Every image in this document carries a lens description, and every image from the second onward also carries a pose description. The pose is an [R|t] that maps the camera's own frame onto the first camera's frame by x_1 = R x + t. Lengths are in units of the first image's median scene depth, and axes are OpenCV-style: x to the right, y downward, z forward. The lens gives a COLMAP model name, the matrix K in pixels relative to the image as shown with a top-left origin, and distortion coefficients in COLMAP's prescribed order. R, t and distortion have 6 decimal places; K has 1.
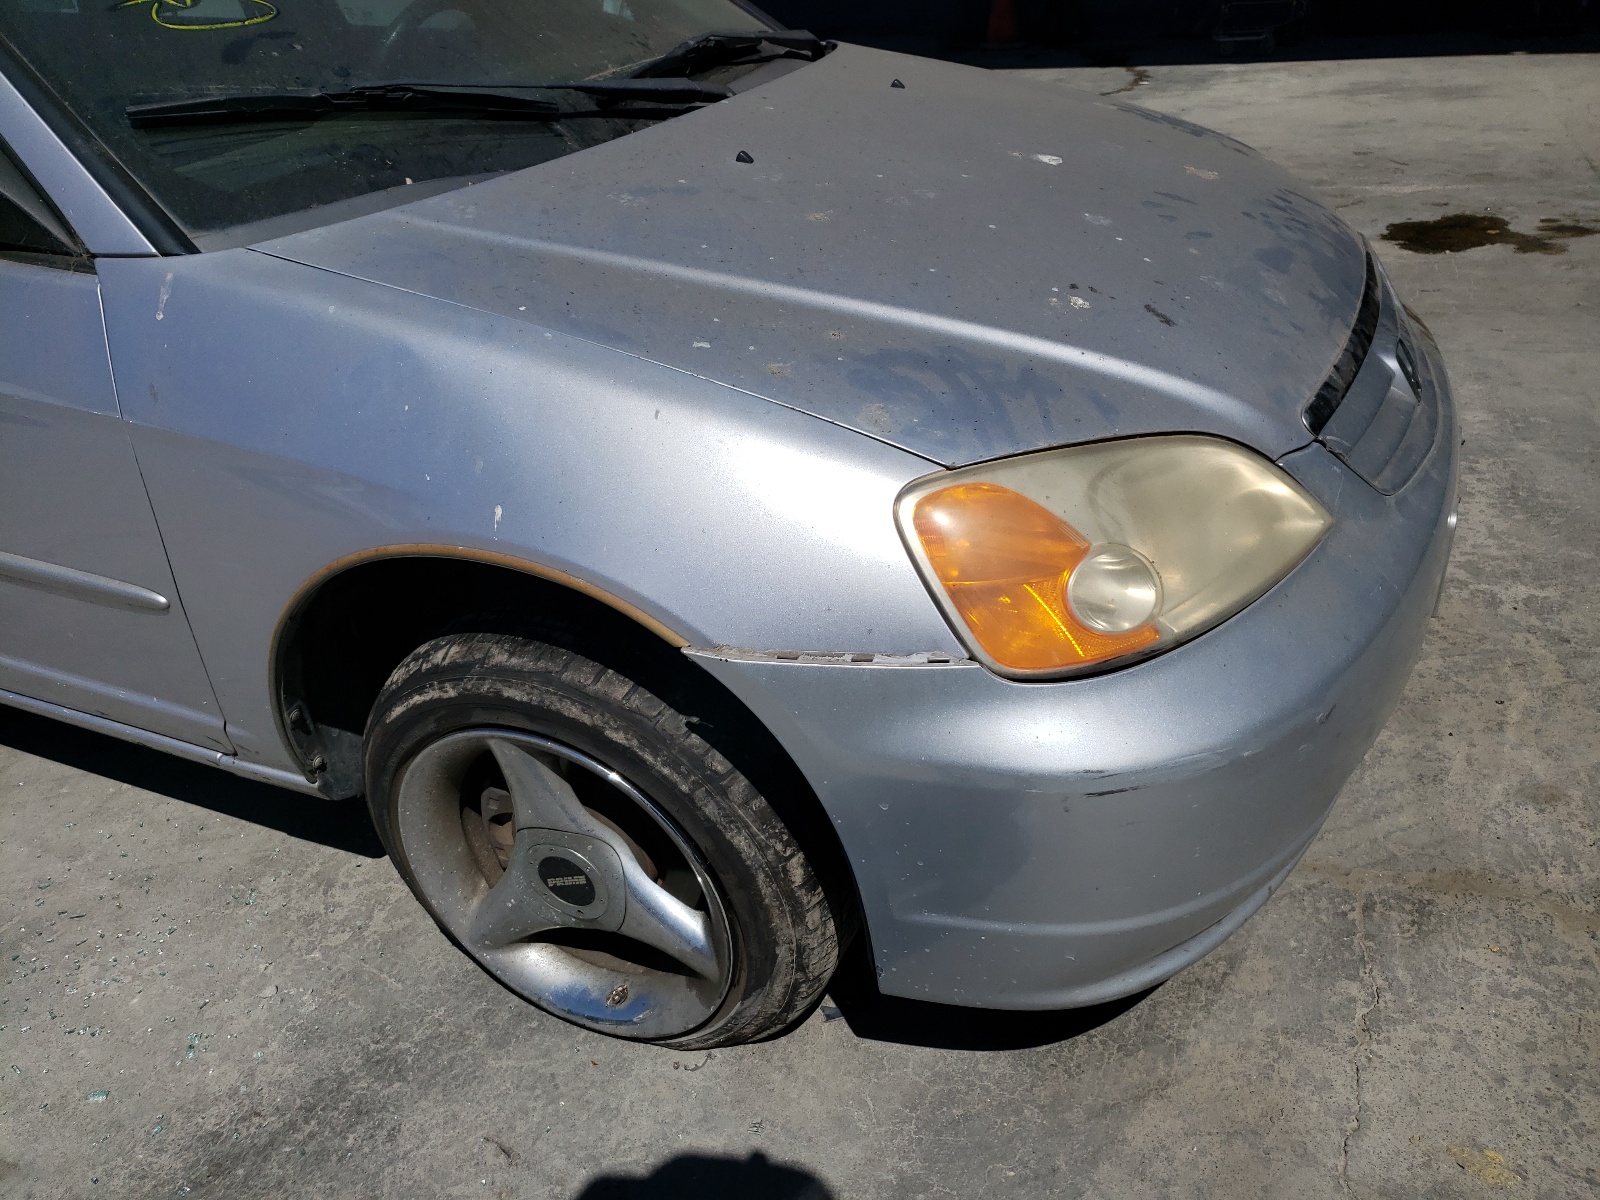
lens RADIAL K [[1242.2, 0, 800.0], [0, 1242.2, 600.0], [0, 0, 1]] dist [0.001001, 0.003273]
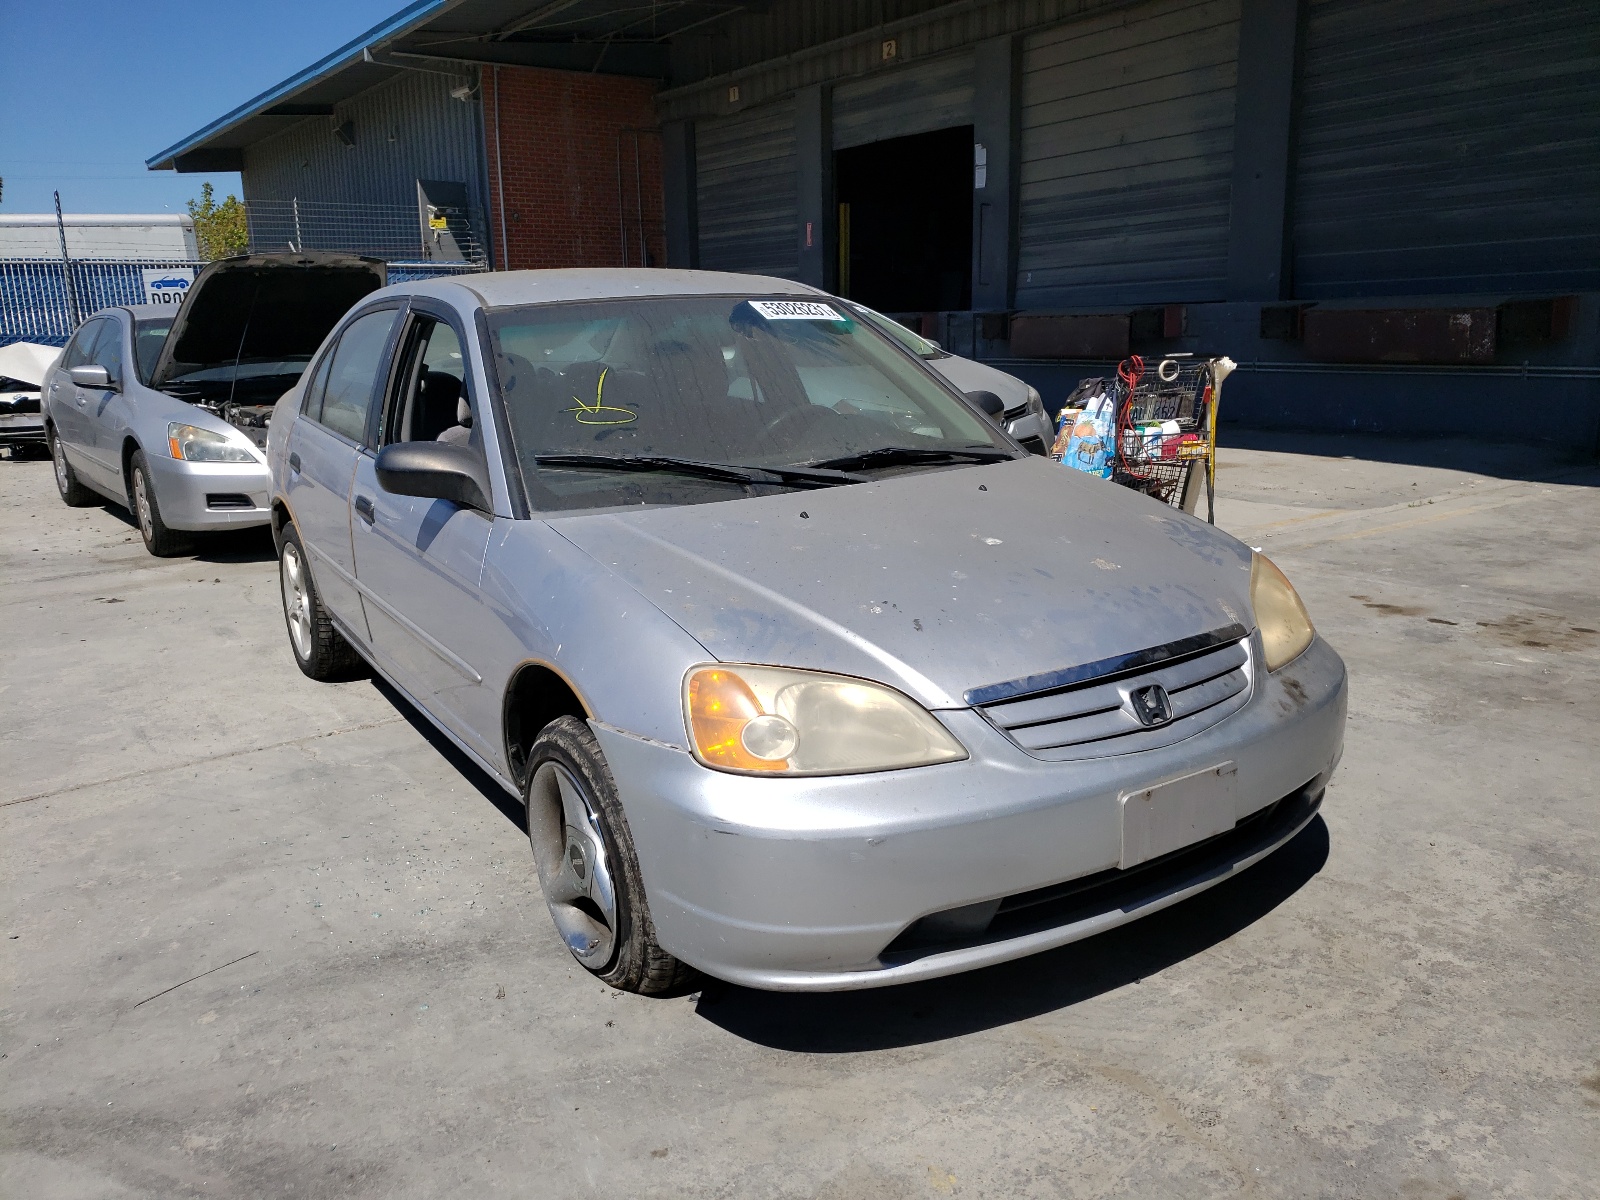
lens RADIAL K [[1145.4, 0, 800.0], [0, 1145.4, 600.0], [0, 0, 1]] dist [0.004610, -0.063706]
pose [[0.860932, 0.167292, -0.480426, 0.820621], [-0.287076, 0.939413, -0.187326, 0.081207], [0.419980, 0.299194, 0.856796, -0.424051]]
